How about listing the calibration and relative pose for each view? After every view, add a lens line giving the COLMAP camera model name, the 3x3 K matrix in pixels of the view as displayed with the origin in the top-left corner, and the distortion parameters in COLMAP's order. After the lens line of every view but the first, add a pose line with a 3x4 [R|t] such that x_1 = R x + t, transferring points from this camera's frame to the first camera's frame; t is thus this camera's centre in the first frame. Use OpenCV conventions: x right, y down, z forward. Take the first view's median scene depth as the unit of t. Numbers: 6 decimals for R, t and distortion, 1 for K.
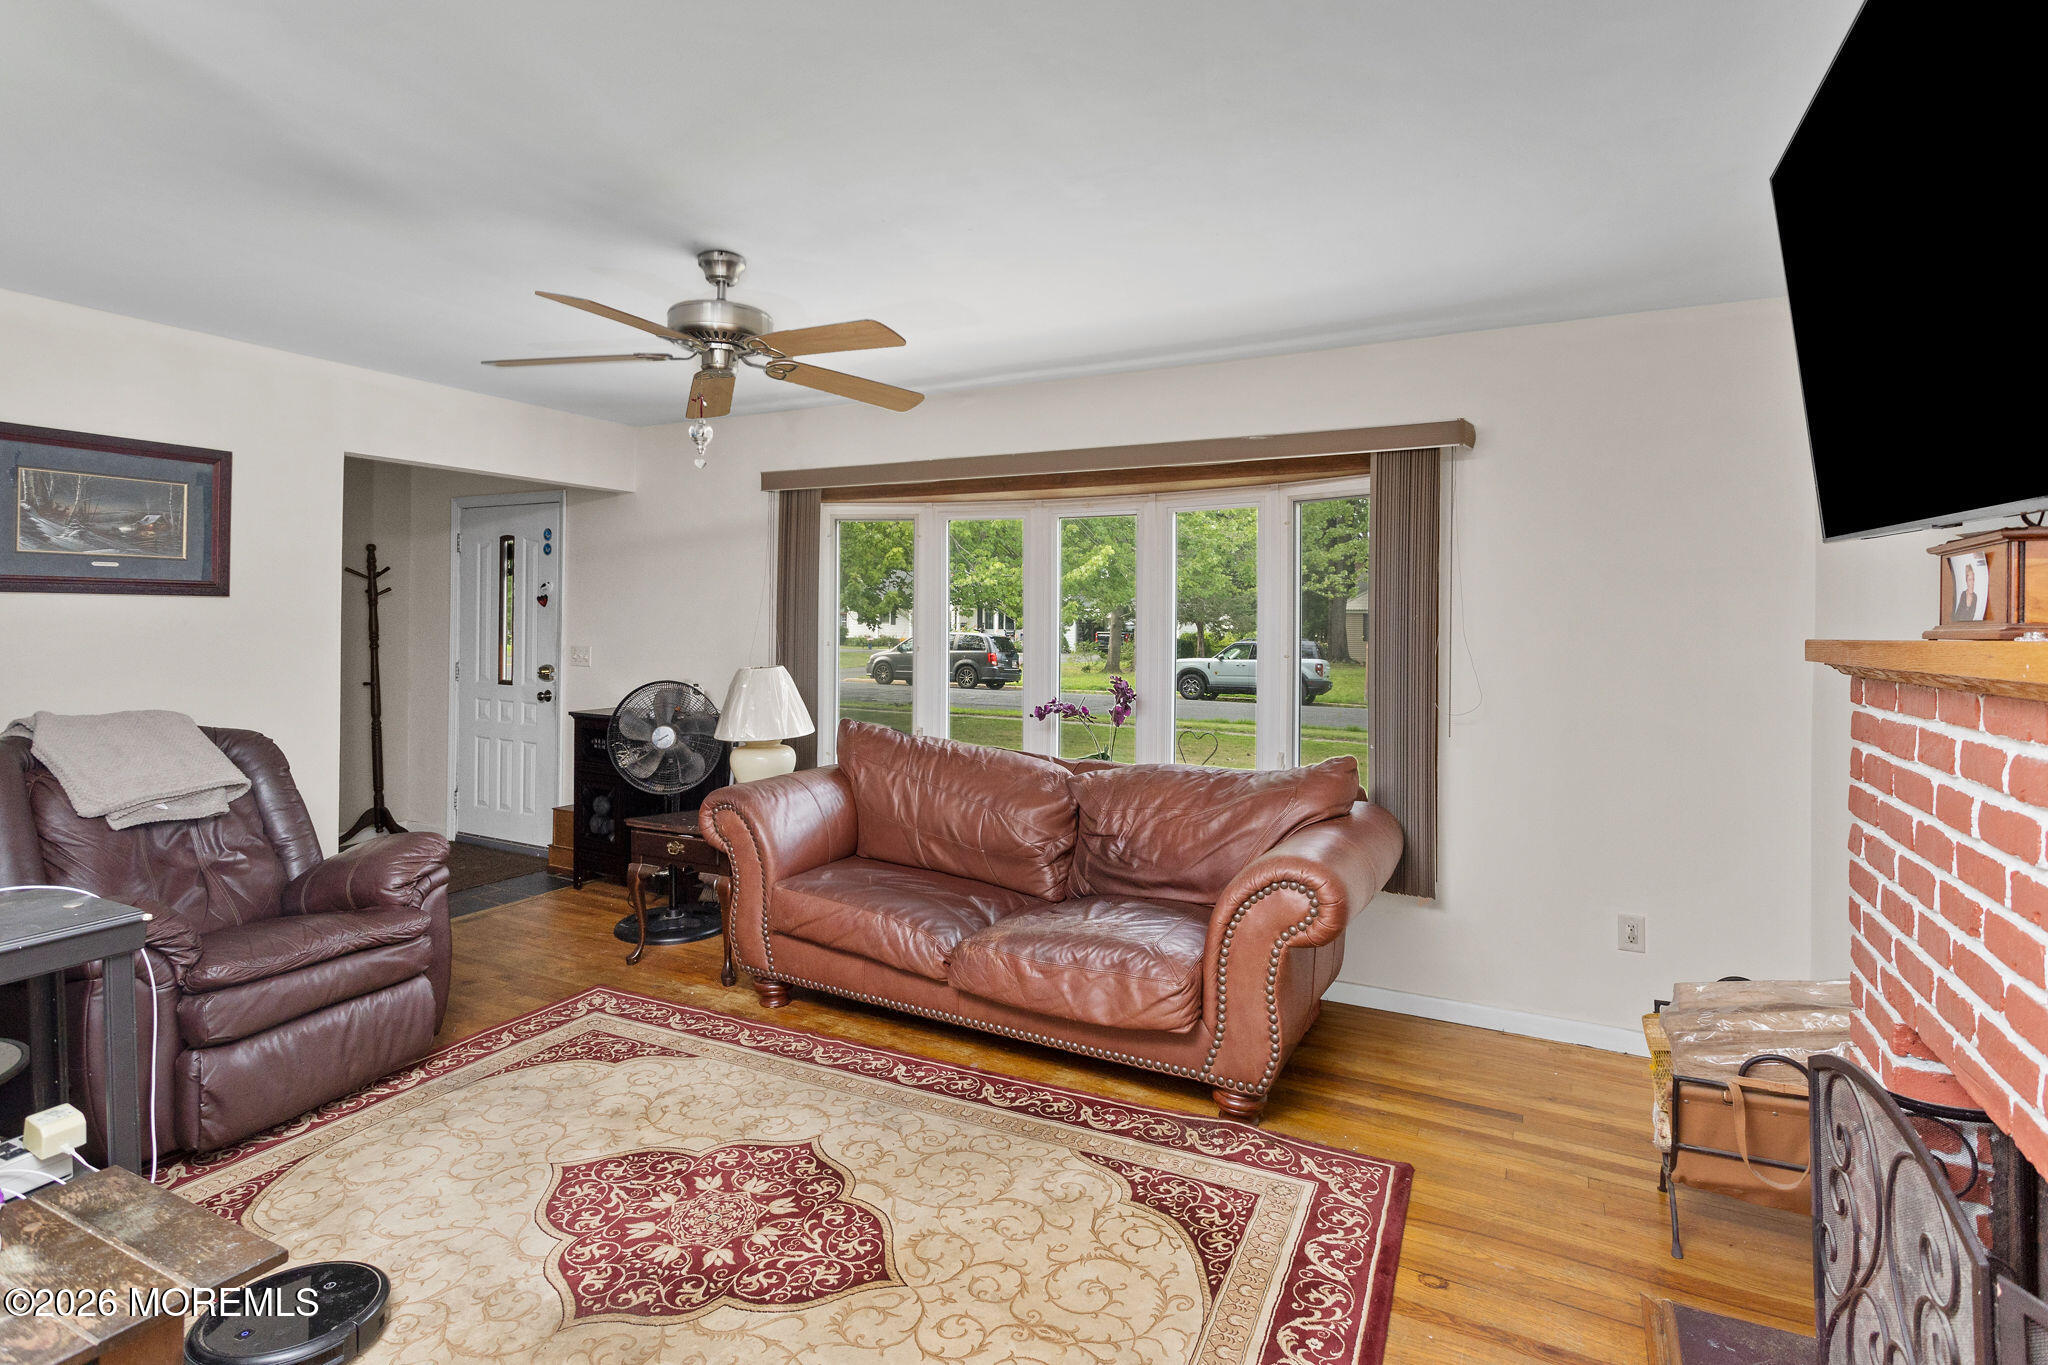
lens RADIAL K [[1030.2, 0, 1004.2], [0, 1030.2, 612.0], [0, 0, 1]] dist [0.002407, -0.000037]
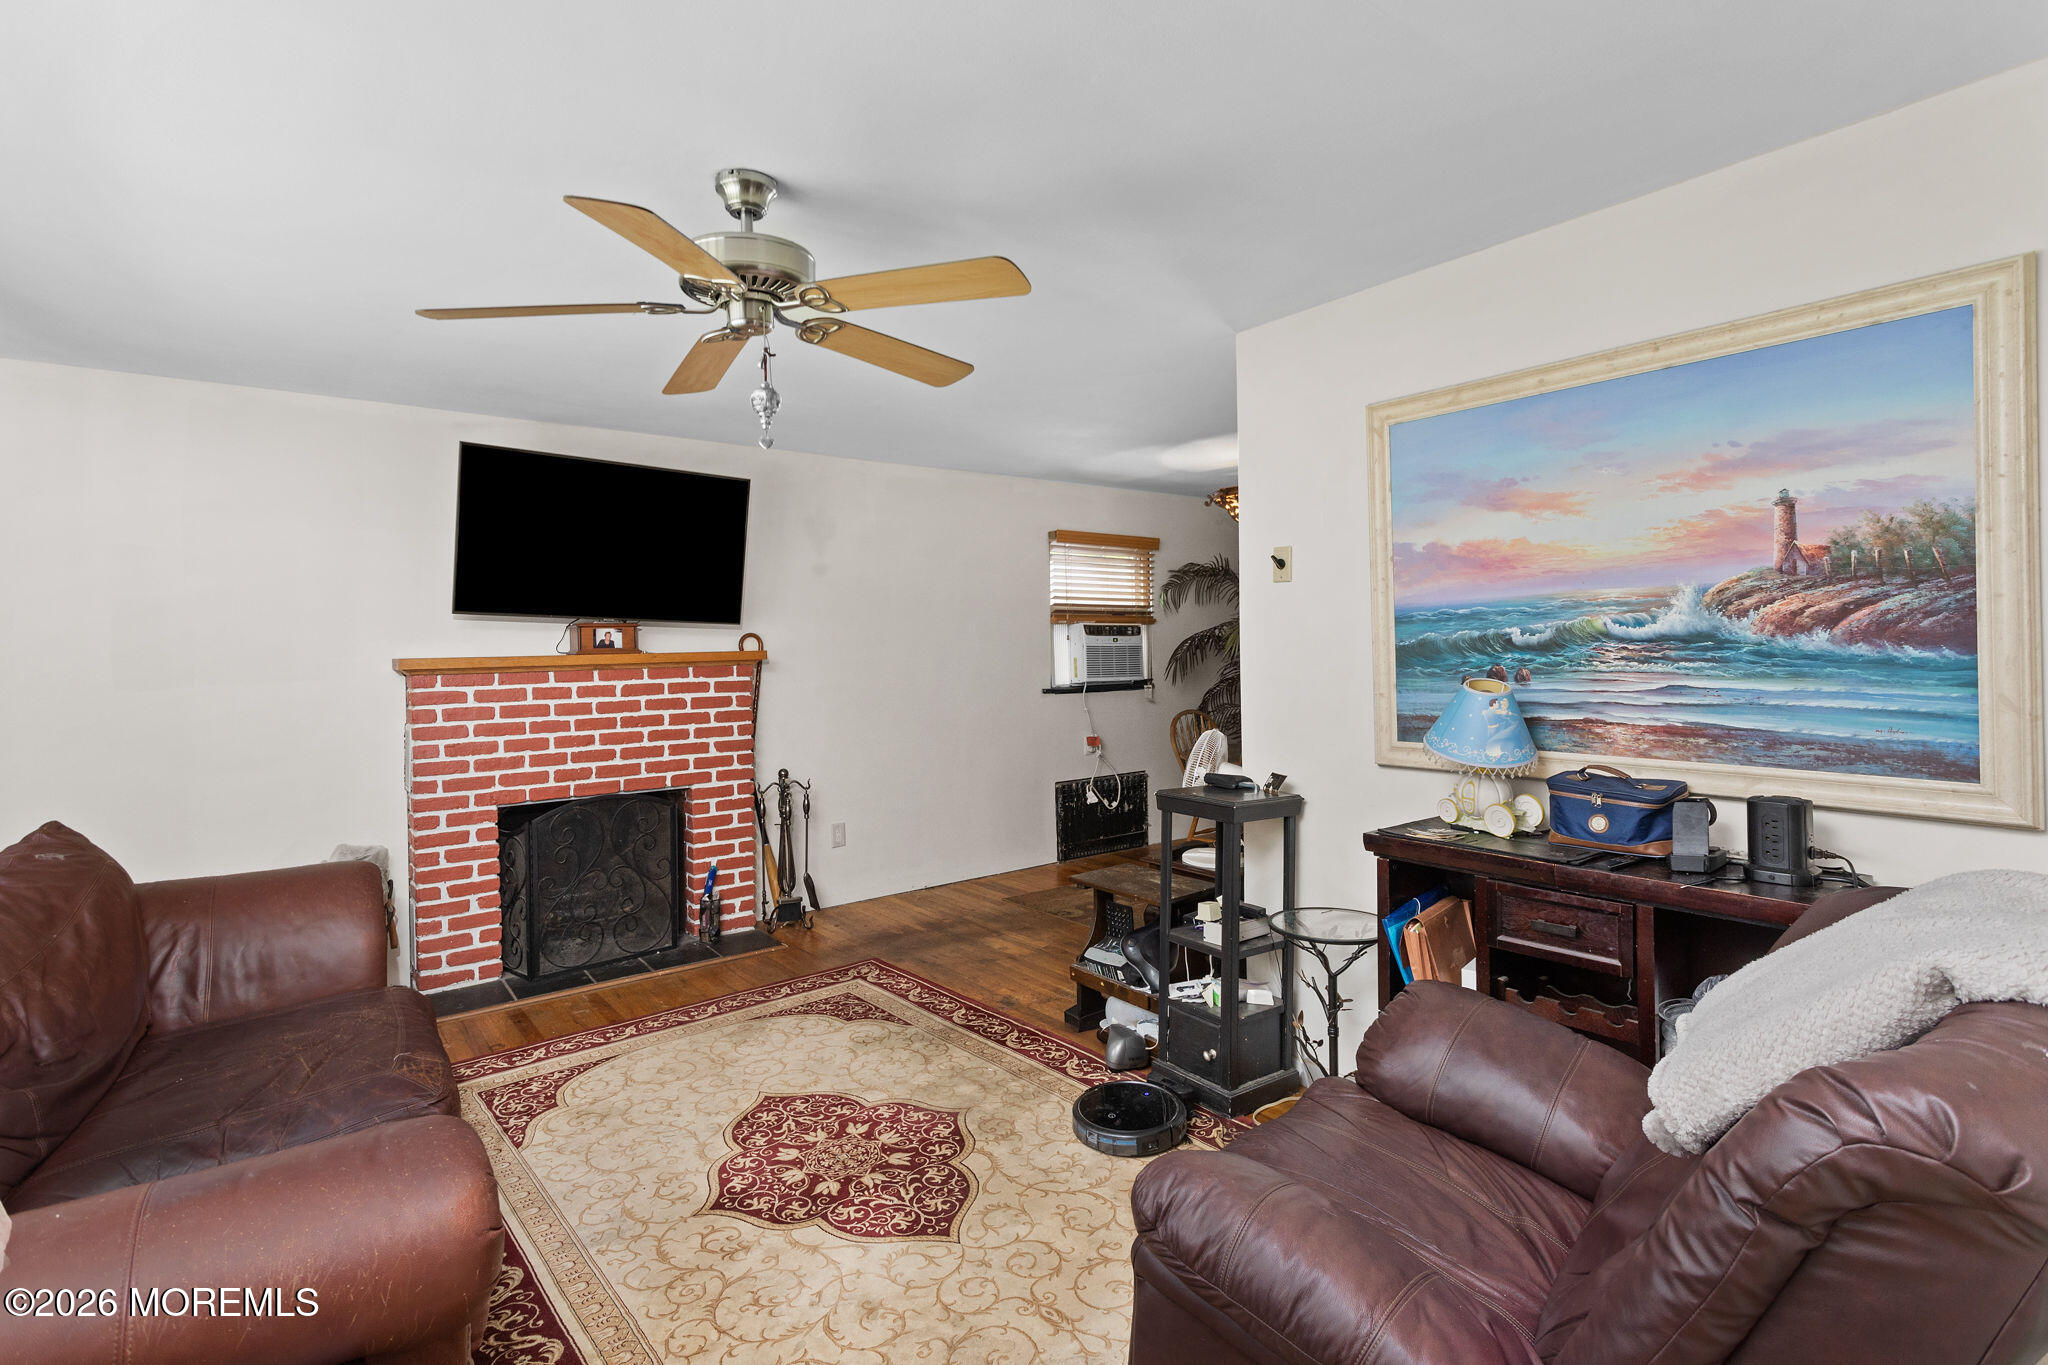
lens RADIAL K [[996.5, 0, 1014.0], [0, 996.5, 671.7], [0, 0, 1]] dist [0.001144, 0.000181]
pose [[-0.911096, -0.008194, 0.412113, -0.842862], [0.000758, 0.999767, 0.021555, 0.007891], [-0.412194, 0.019951, -0.910878, 1.773310]]
